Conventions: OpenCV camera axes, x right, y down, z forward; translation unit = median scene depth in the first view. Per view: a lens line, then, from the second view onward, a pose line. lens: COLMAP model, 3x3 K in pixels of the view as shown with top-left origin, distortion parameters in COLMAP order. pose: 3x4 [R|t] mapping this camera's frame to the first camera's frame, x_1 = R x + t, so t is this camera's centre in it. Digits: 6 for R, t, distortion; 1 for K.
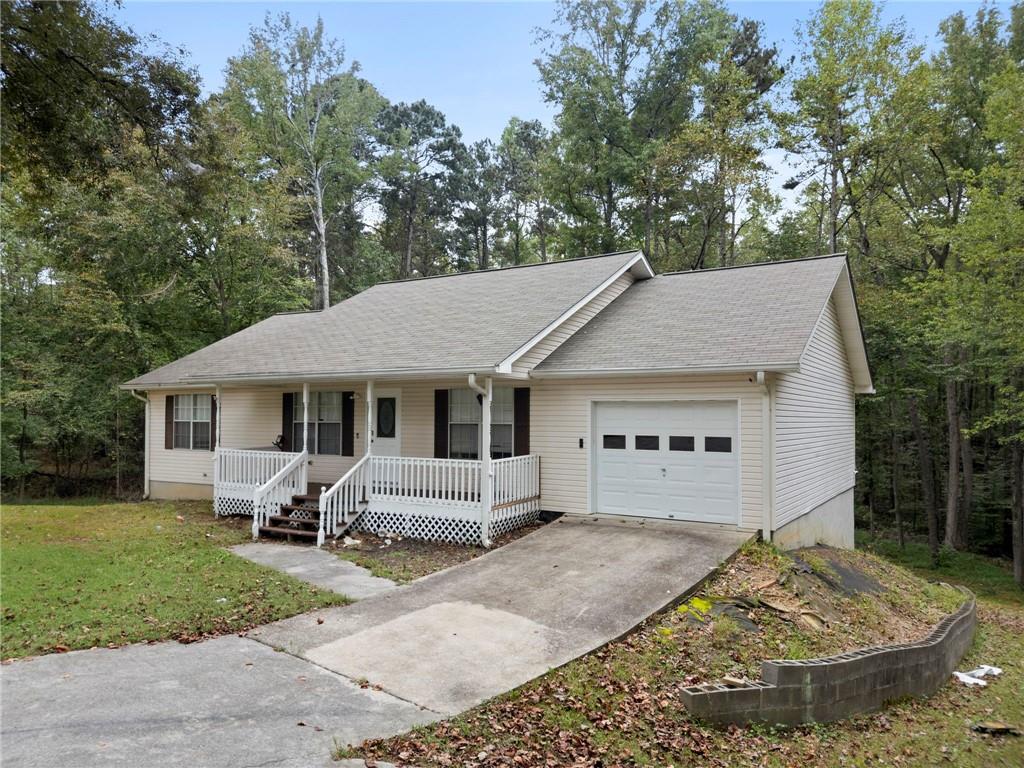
lens RADIAL K [[737.7, 0, 511.9], [0, 737.7, 385.4], [0, 0, 1]] dist [0.009782, 0.001790]
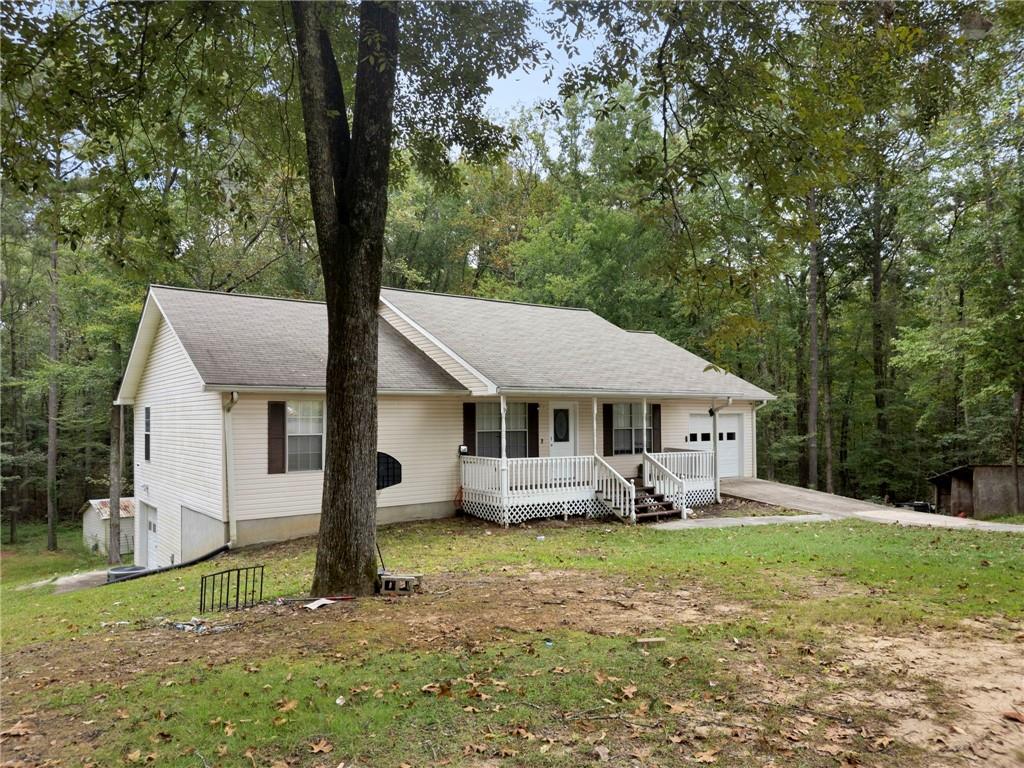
lens RADIAL K [[737.7, 0, 510.8], [0, 737.7, 386.7], [0, 0, 1]] dist [0.009782, 0.001790]
pose [[0.378772, 0.039069, 0.924665, -1.364838], [-0.025820, 0.999166, -0.031640, 0.020836], [-0.925130, -0.011891, 0.379465, 0.635797]]
